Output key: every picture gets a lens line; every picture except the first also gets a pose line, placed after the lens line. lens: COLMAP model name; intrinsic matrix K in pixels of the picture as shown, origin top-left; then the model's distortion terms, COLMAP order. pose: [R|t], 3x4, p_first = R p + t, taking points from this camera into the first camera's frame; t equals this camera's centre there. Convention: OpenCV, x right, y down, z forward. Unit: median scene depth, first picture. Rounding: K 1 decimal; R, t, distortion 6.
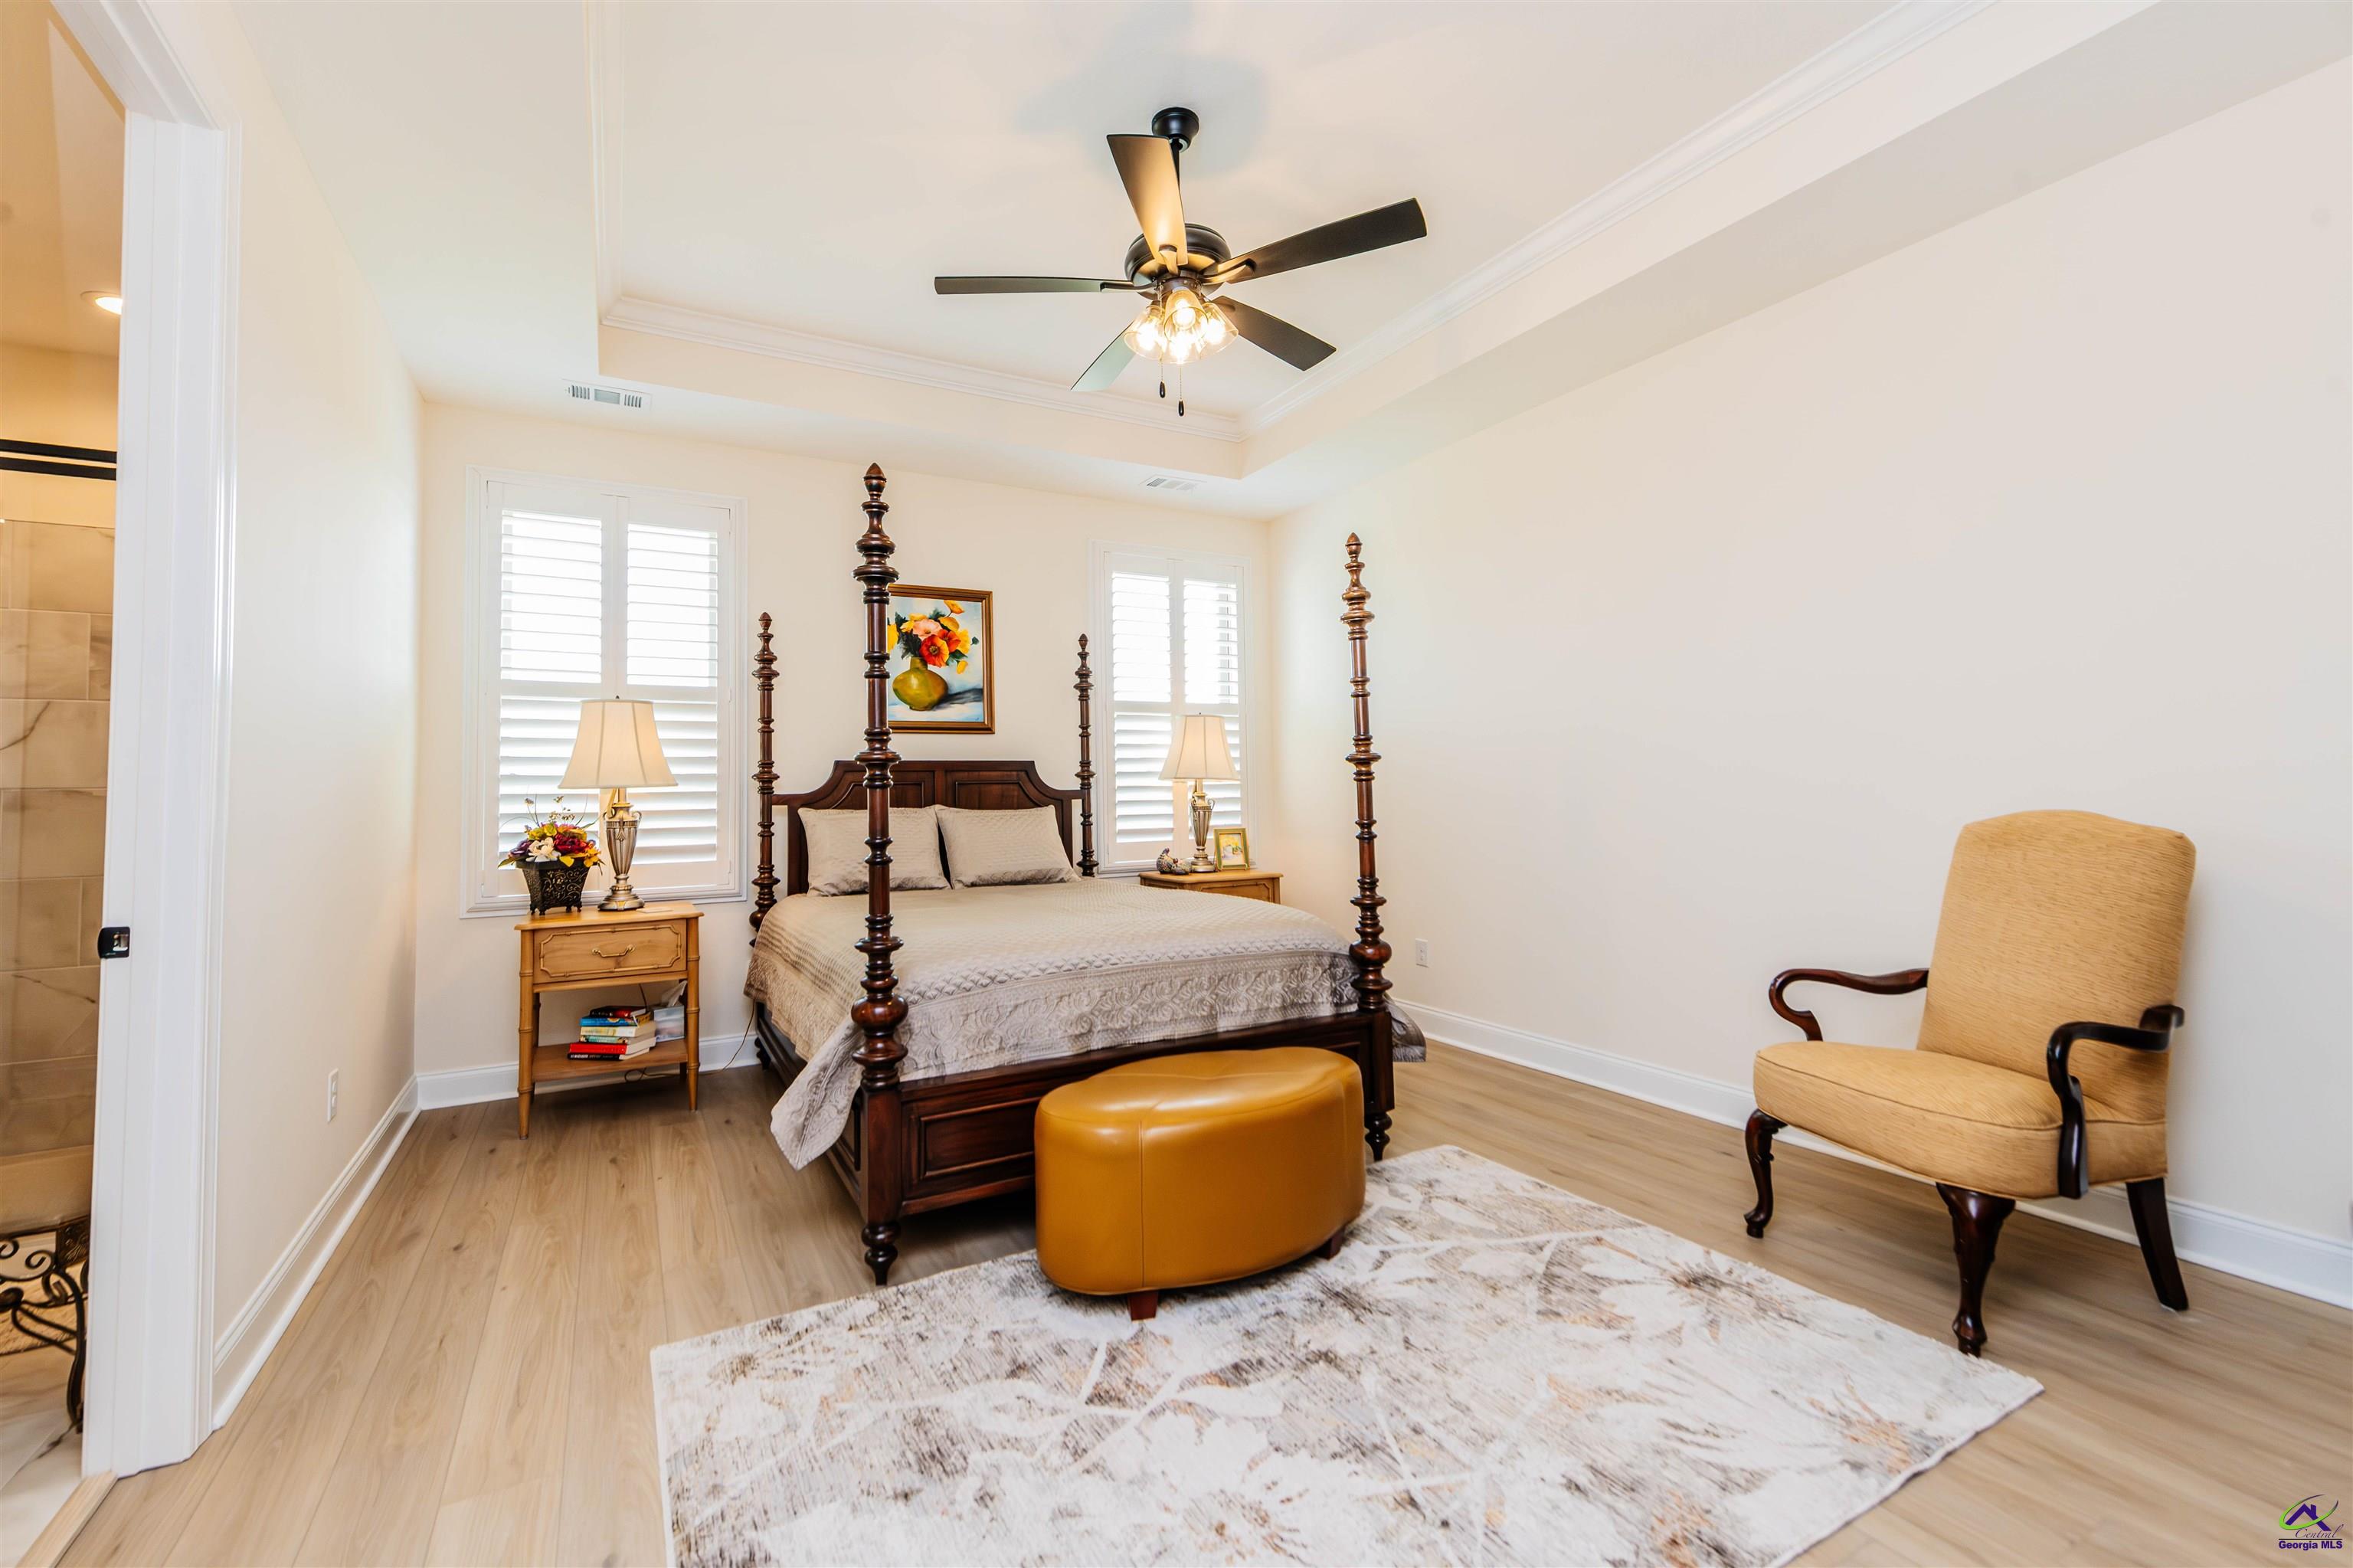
lens RADIAL K [[955.6, 0, 1177.2], [0, 955.6, 752.9], [0, 0, 1]] dist [0.018804, -0.006429]
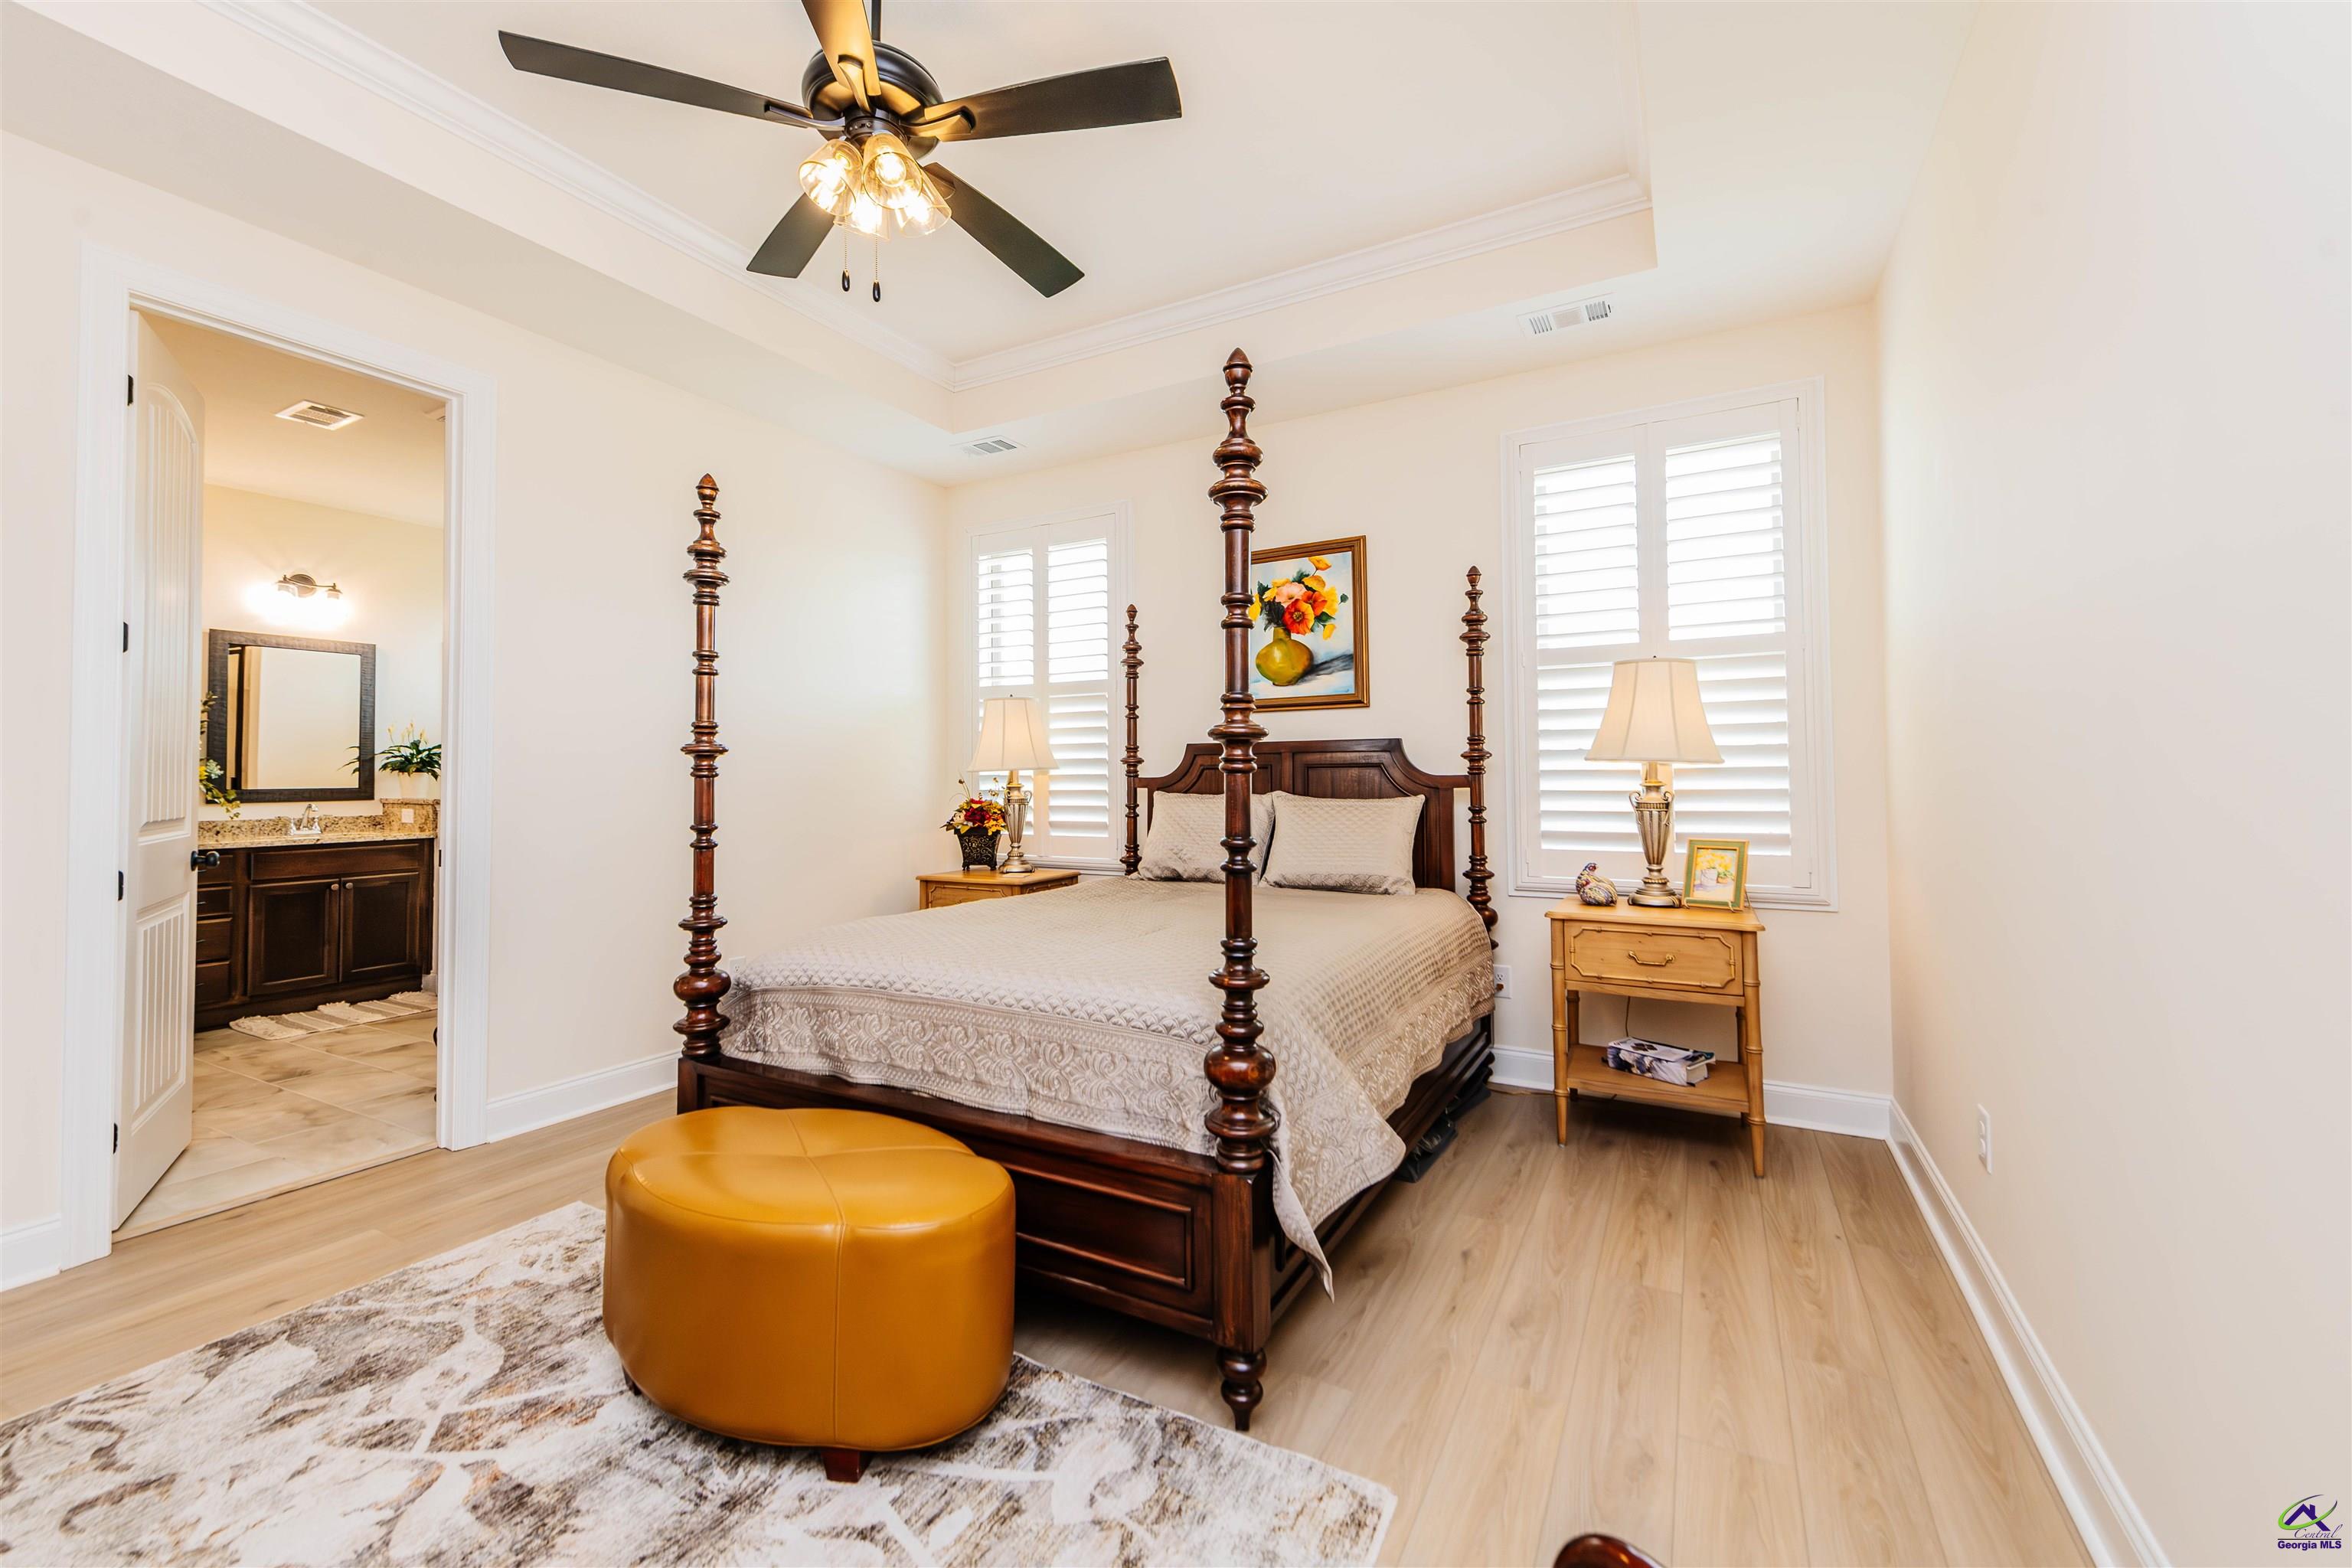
lens RADIAL K [[955.1, 0, 1176.7], [0, 955.1, 752.9], [0, 0, 1]] dist [0.018804, -0.006429]
pose [[0.538193, -0.009447, -0.842769, 0.440046], [0.031473, 0.999465, 0.008895, 0.007825], [0.842234, -0.031312, 0.538202, 0.433216]]
